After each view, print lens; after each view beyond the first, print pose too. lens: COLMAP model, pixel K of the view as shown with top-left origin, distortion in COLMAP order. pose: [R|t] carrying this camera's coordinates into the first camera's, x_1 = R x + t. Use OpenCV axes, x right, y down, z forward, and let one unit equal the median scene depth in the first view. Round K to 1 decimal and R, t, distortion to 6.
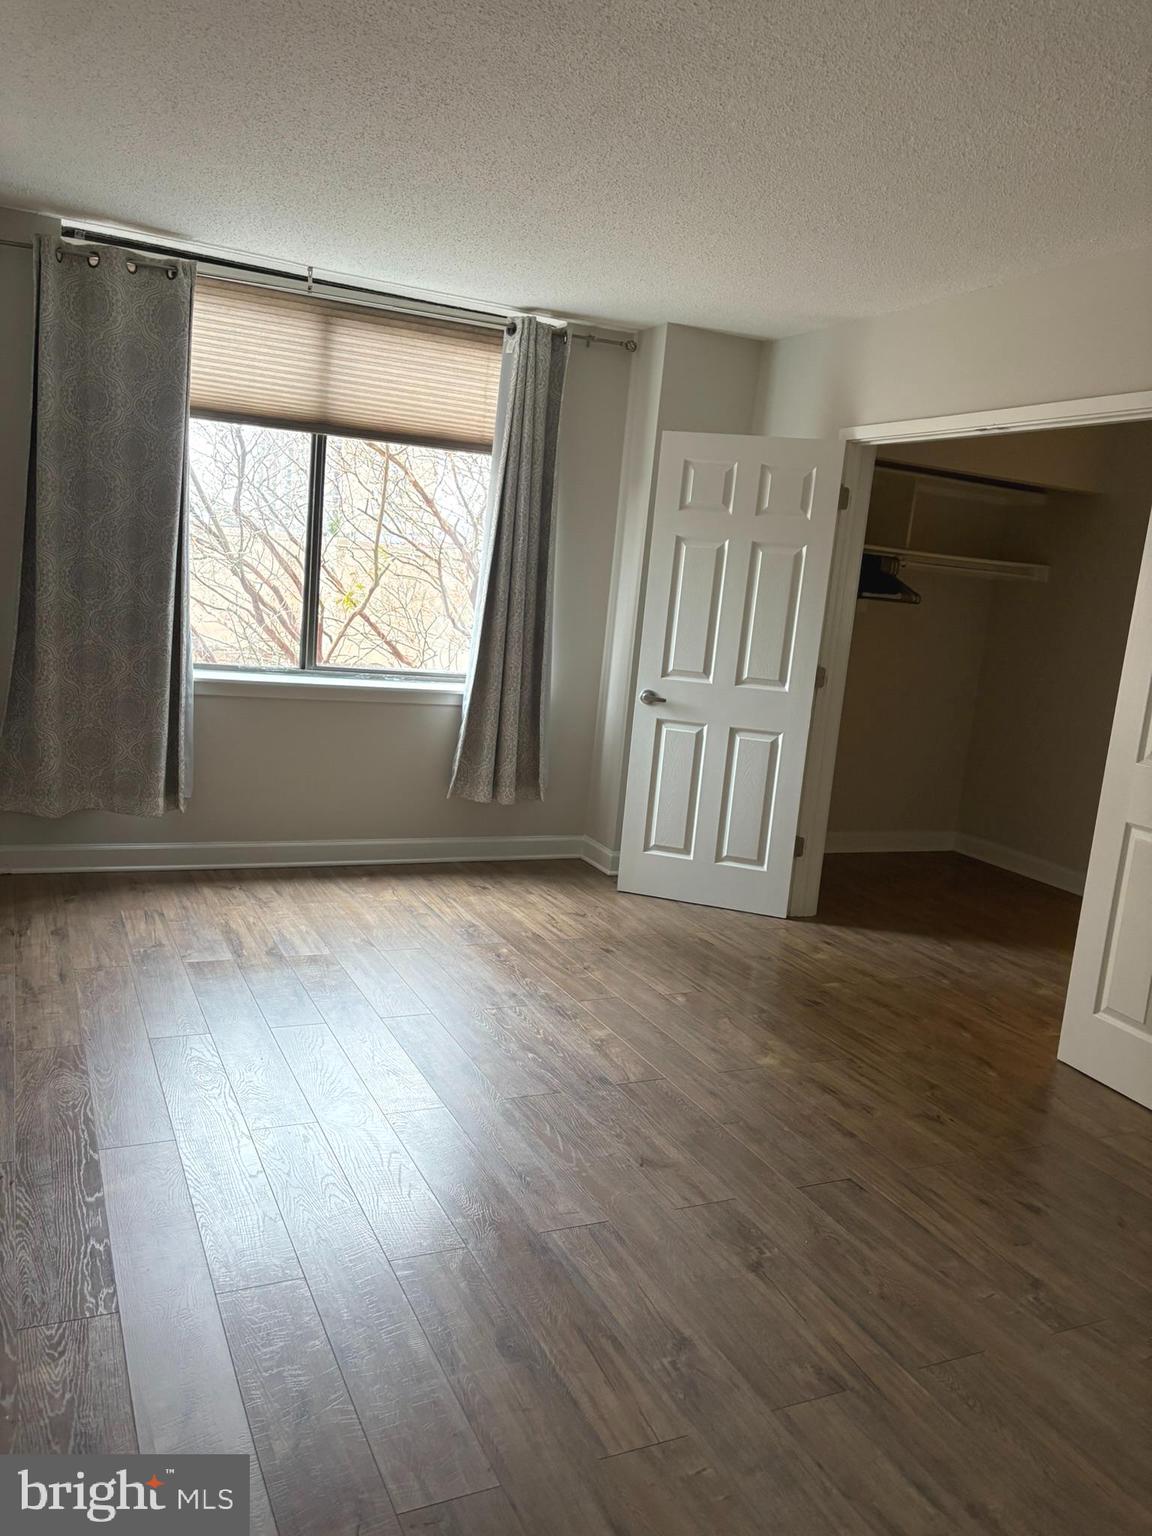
lens RADIAL K [[1144.2, 0, 576.5], [0, 1144.2, 764.3], [0, 0, 1]] dist [0.023023, 0.001953]
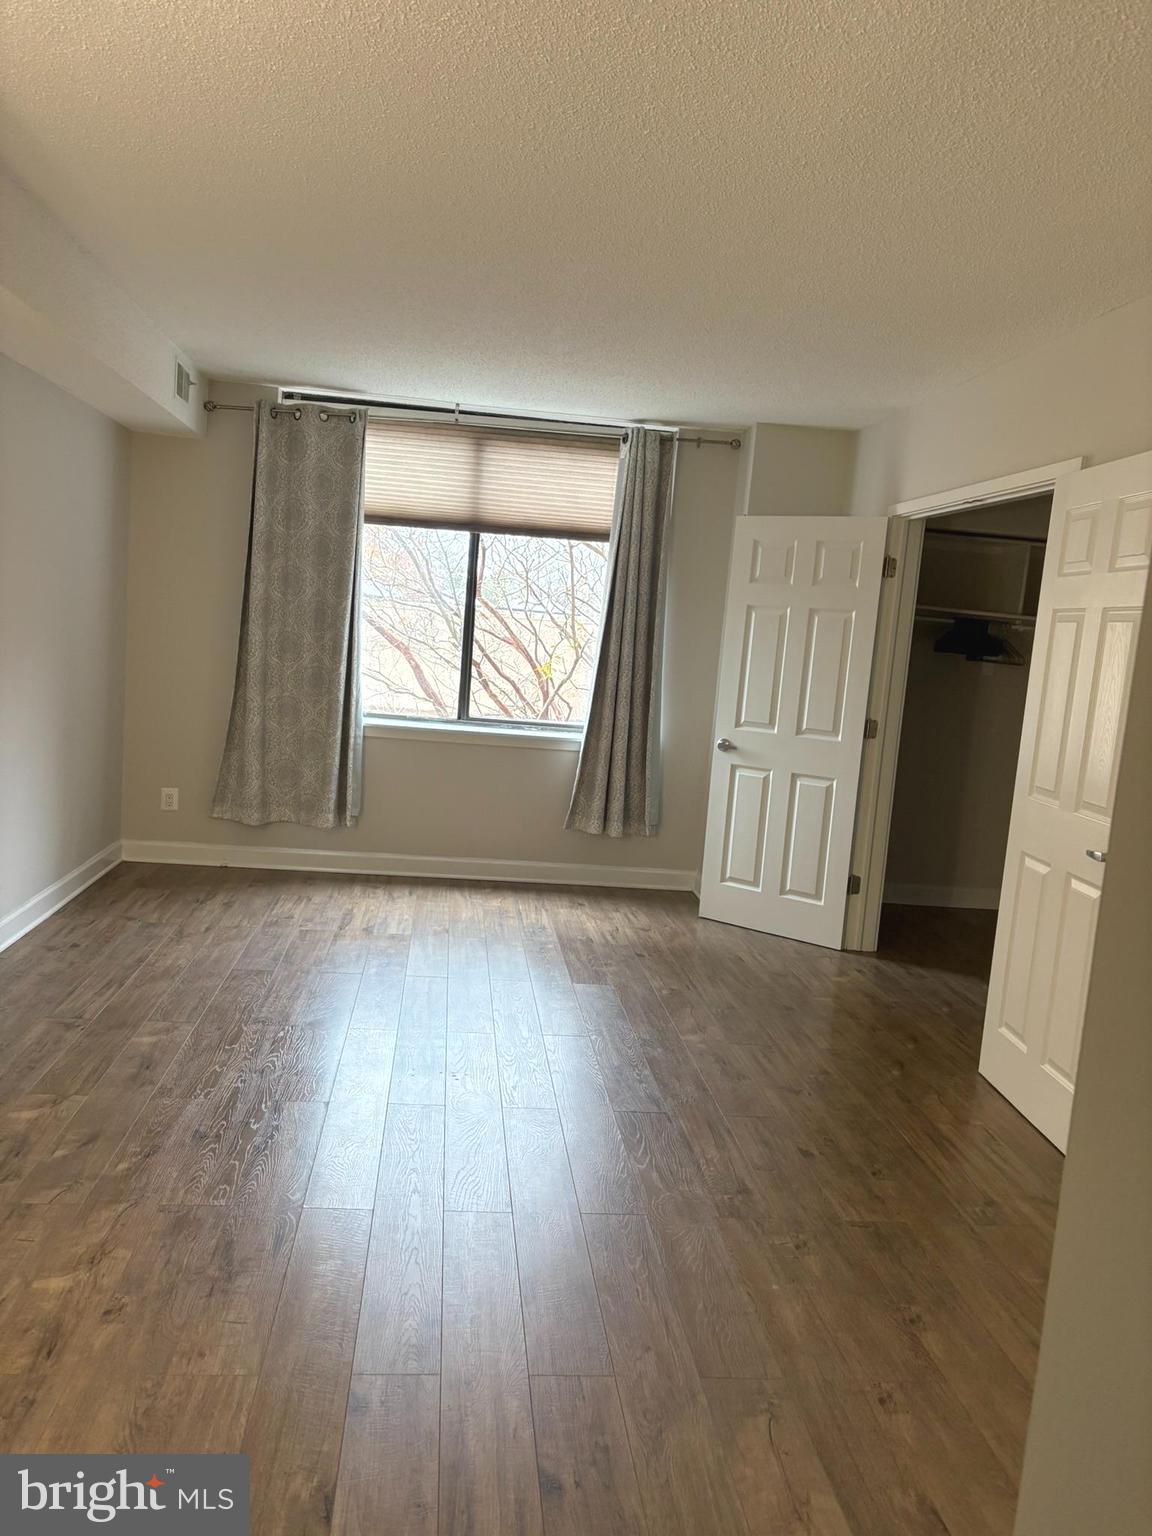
lens RADIAL K [[1147.0, 0, 591.8], [0, 1147.0, 766.4], [0, 0, 1]] dist [0.058143, -0.049128]
pose [[0.944018, 0.022046, -0.329156, 0.322479], [-0.046058, 0.996800, -0.065331, 0.044124], [0.326662, 0.076834, 0.942013, -0.121986]]
